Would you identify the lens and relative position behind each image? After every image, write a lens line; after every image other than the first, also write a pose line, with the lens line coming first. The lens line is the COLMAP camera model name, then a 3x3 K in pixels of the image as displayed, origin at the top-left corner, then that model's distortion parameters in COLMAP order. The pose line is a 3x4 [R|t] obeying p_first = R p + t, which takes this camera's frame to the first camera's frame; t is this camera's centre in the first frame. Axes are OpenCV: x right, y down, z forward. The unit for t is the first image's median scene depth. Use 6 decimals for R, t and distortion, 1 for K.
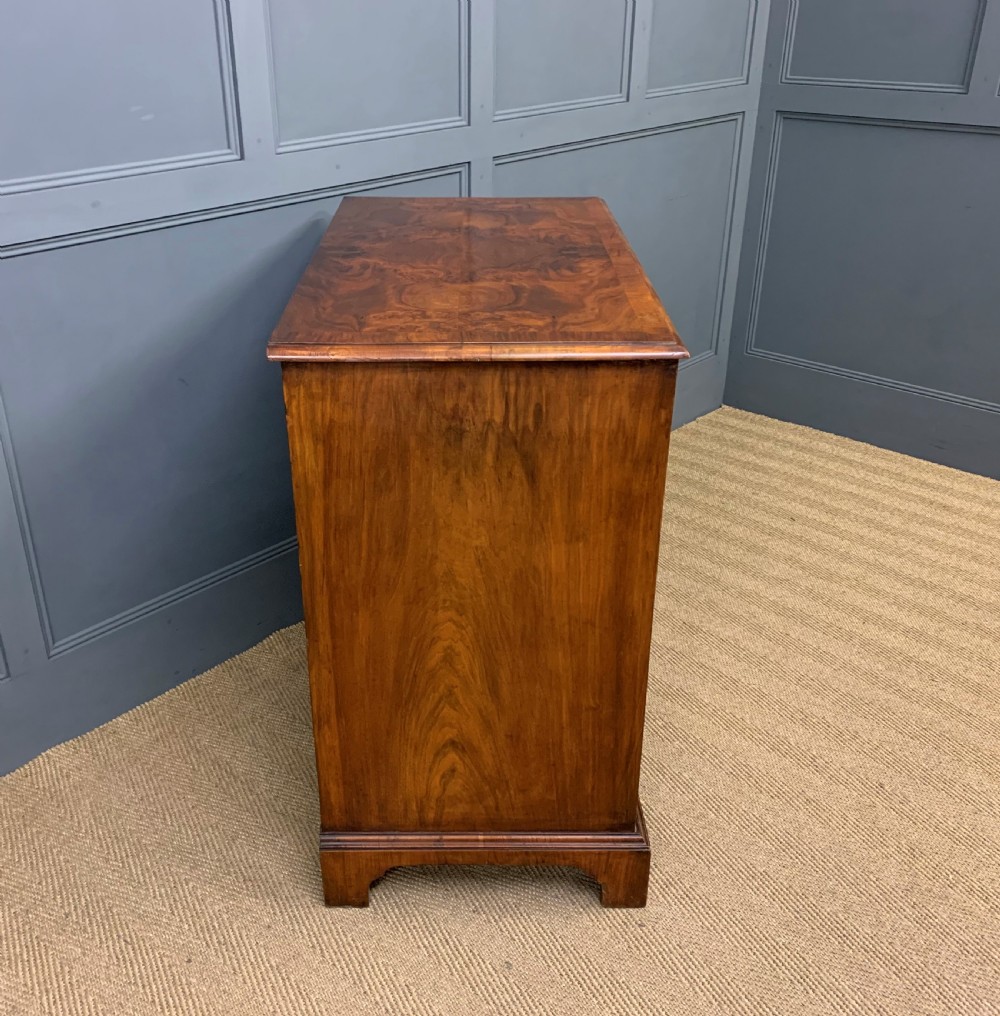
lens RADIAL K [[1088.8, 0, 500.0], [0, 1088.8, 508.0], [0, 0, 1]] dist [0.048702, 0.005688]
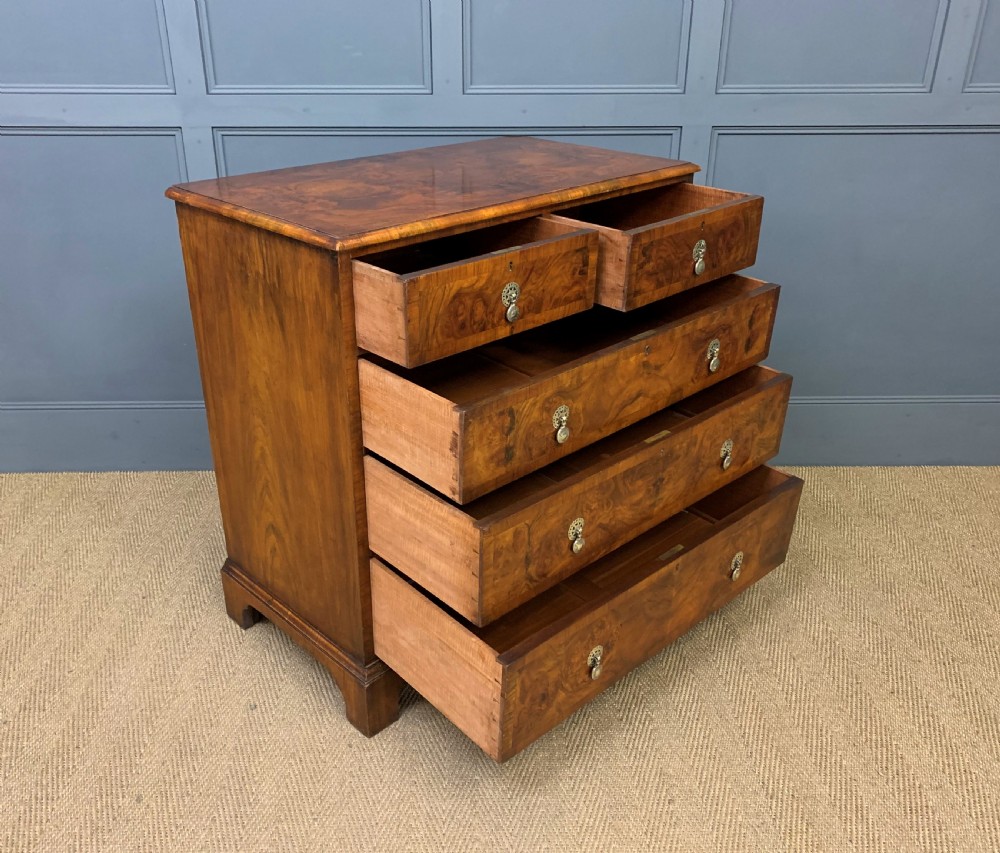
lens RADIAL K [[960.7, 0, 498.5], [0, 960.7, 437.0], [0, 0, 1]] dist [0.047982, 0.005027]
pose [[0.681791, 0.314323, -0.660577, 0.945830], [-0.332410, 0.937493, 0.103003, -0.102298], [0.651663, 0.149356, 0.743659, 0.329726]]
